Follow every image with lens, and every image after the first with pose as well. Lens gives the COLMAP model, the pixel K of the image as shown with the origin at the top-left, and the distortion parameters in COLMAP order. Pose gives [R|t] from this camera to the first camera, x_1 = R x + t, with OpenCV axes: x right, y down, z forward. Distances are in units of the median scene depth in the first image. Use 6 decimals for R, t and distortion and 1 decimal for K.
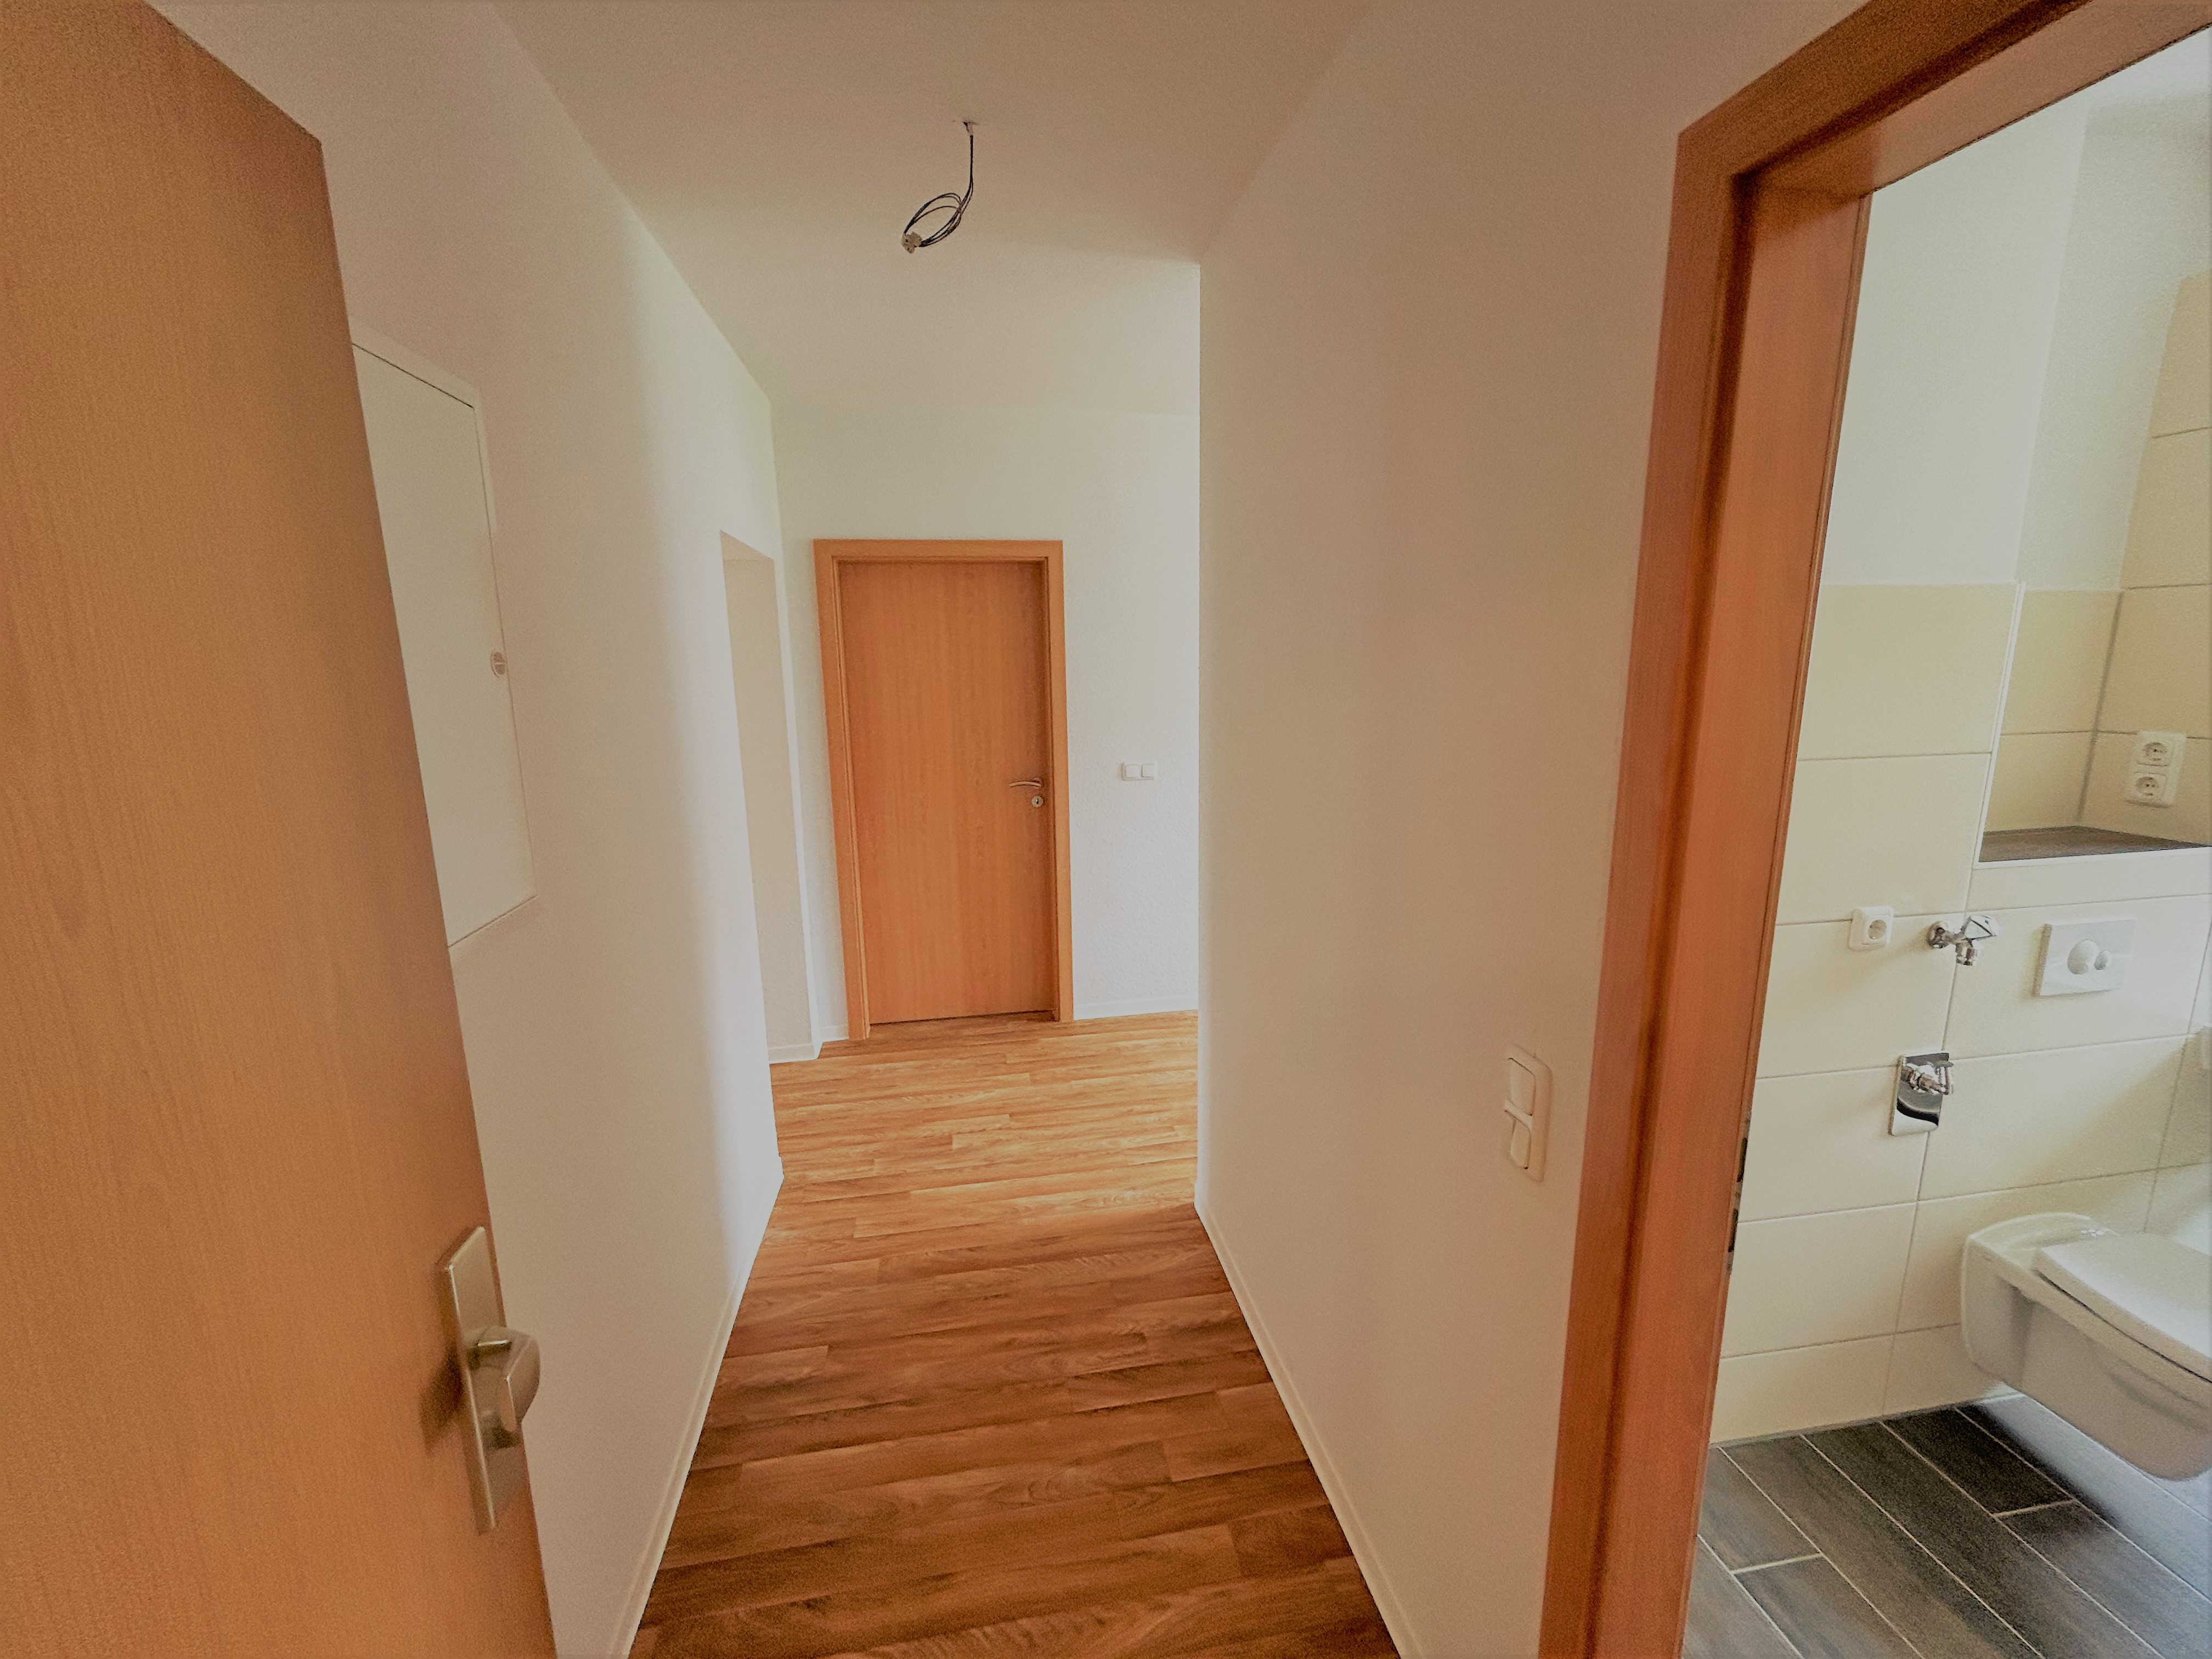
lens RADIAL K [[910.5, 0, 1107.2], [0, 910.5, 827.2], [0, 0, 1]] dist [0.015047, -0.000601]
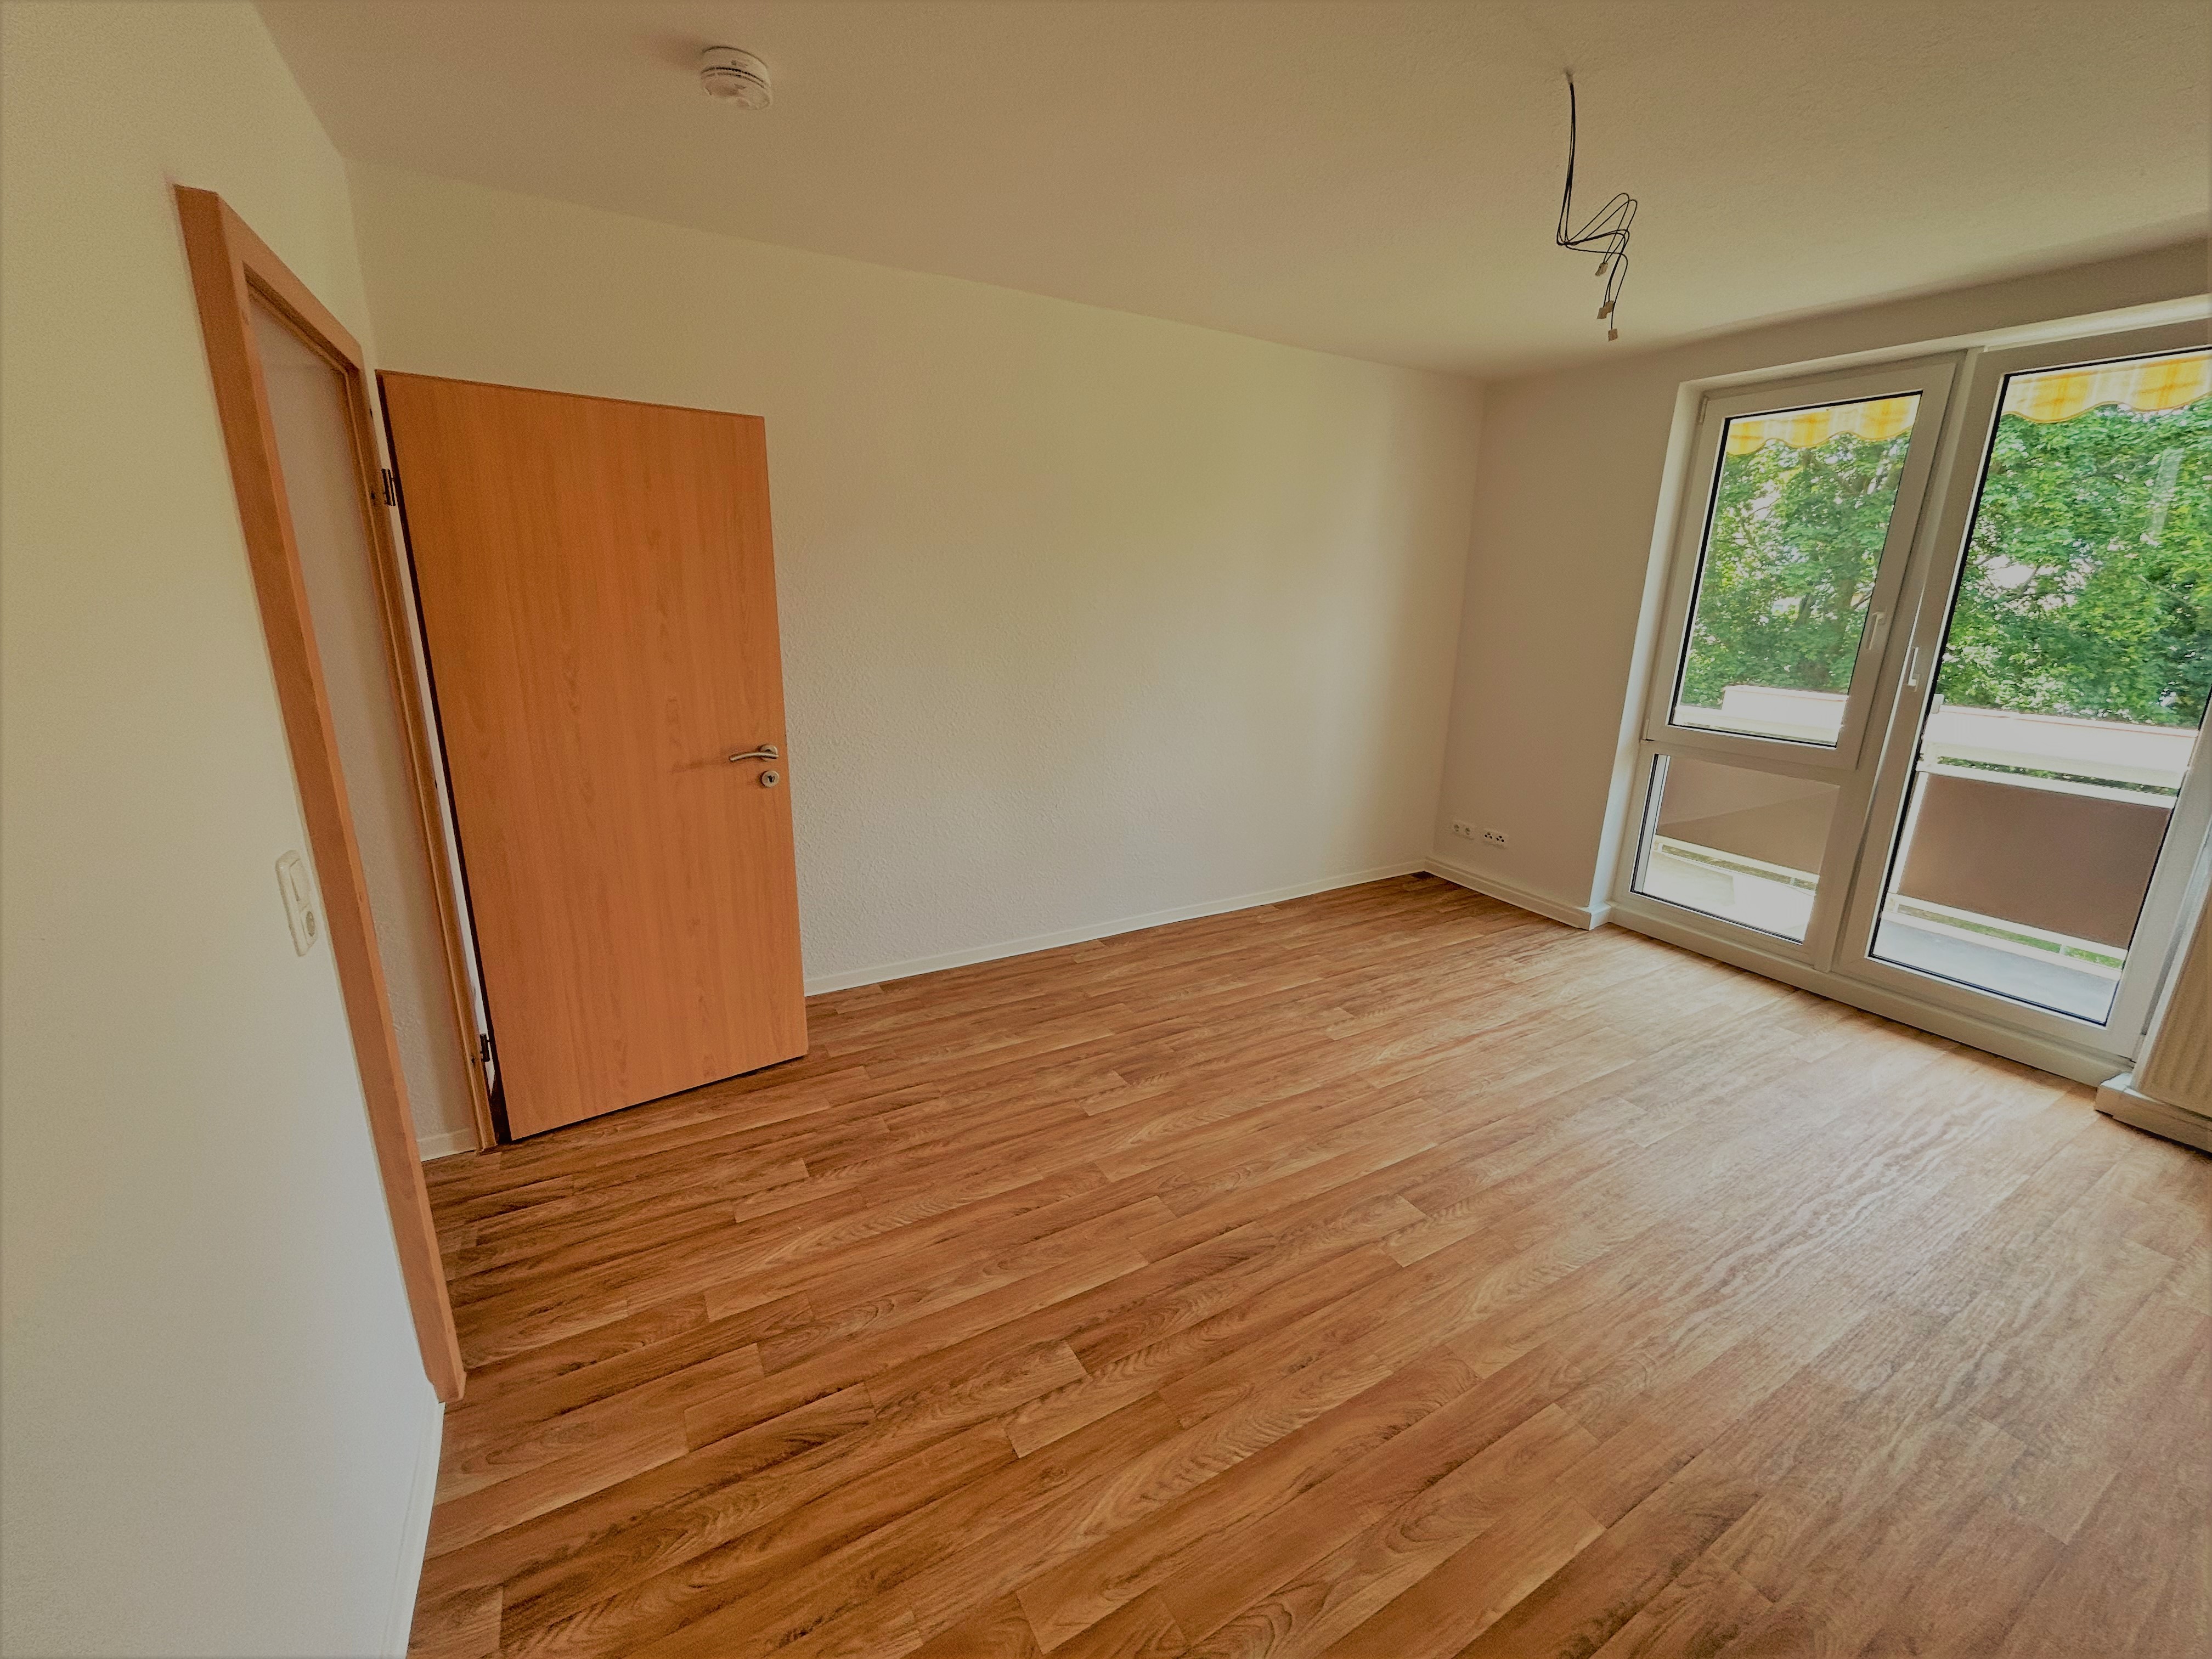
lens RADIAL K [[910.5, 0, 1106.3], [0, 910.5, 829.5], [0, 0, 1]] dist [0.015047, -0.000601]
pose [[-0.941753, 0.064505, -0.330060, -0.159004], [-0.085069, 0.903824, 0.419362, -0.268518], [0.325368, 0.423014, -0.845692, 1.524767]]
